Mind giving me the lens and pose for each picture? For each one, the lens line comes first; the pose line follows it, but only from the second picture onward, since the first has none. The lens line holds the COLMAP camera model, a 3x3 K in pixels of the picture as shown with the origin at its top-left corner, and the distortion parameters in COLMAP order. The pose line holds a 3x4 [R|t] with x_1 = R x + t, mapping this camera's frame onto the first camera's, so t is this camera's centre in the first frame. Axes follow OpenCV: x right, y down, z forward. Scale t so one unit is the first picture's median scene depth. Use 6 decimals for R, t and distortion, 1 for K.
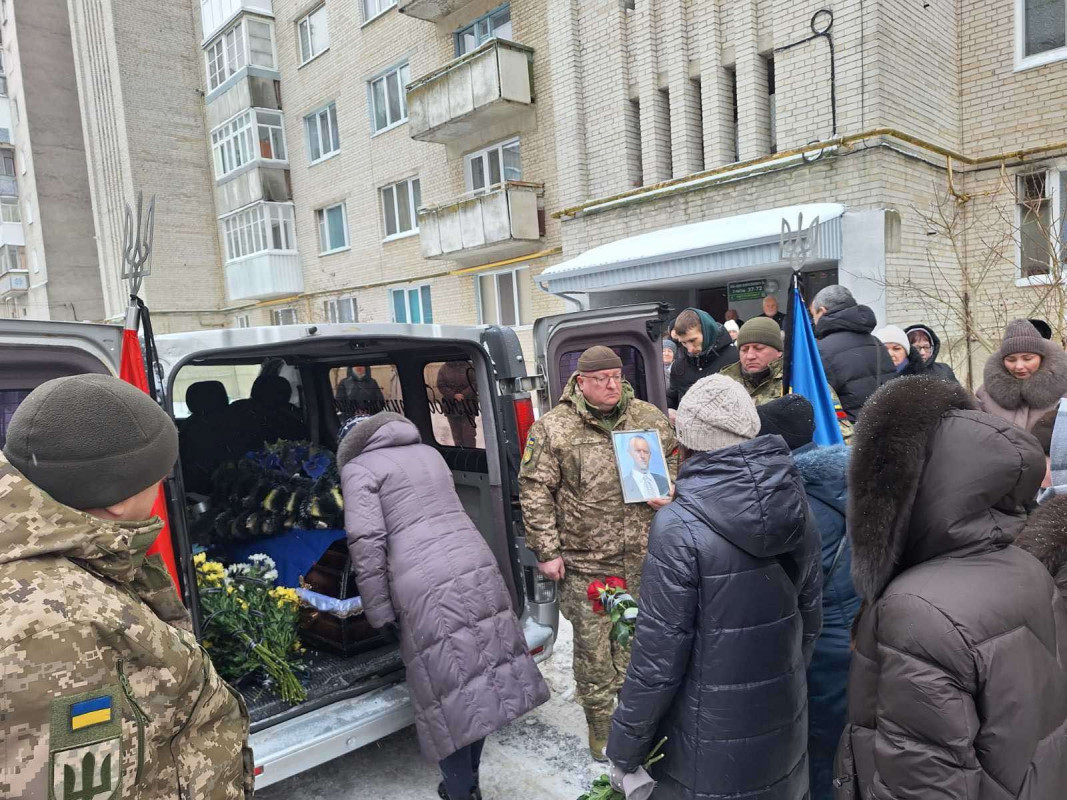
lens RADIAL K [[761.2, 0, 532.1], [0, 761.2, 416.5], [0, 0, 1]] dist [0.031887, -0.048255]
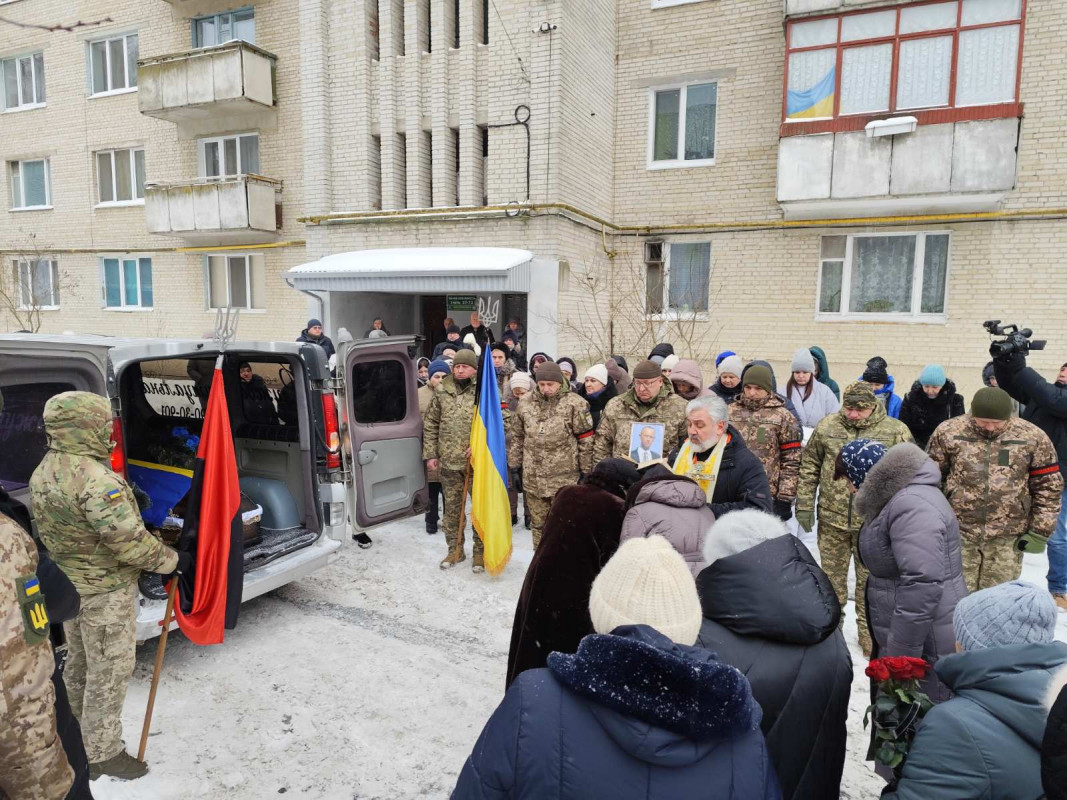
lens RADIAL K [[761.2, 0, 532.1], [0, 761.2, 416.5], [0, 0, 1]] dist [0.031887, -0.048255]
pose [[0.928145, 0.024521, 0.371411, -0.074270], [-0.034389, 0.999209, 0.019969, -0.007240], [-0.370628, -0.031307, 0.928254, -0.218921]]
